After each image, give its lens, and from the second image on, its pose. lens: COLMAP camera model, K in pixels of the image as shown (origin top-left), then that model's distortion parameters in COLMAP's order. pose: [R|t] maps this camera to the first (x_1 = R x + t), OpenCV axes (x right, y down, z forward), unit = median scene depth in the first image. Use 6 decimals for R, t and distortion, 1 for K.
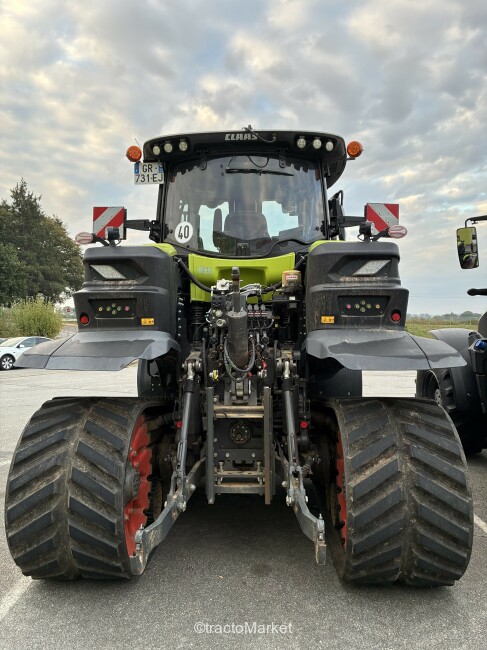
lens RADIAL K [[485.3, 0, 243.5], [0, 485.3, 325.0], [0, 0, 1]] dist [0.048203, -0.060228]
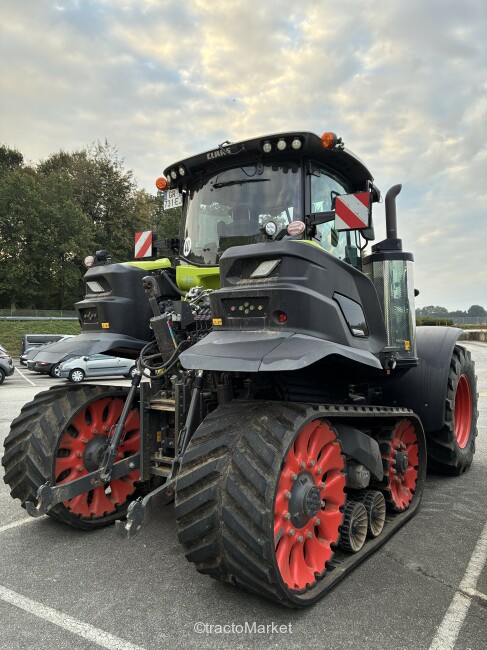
lens RADIAL K [[485.3, 0, 243.5], [0, 485.3, 325.0], [0, 0, 1]] dist [0.048203, -0.060228]
pose [[0.839439, -0.010193, -0.543359, 0.761551], [0.006102, 0.999938, -0.009332, 0.005474], [0.543420, 0.004518, 0.839449, 0.151529]]
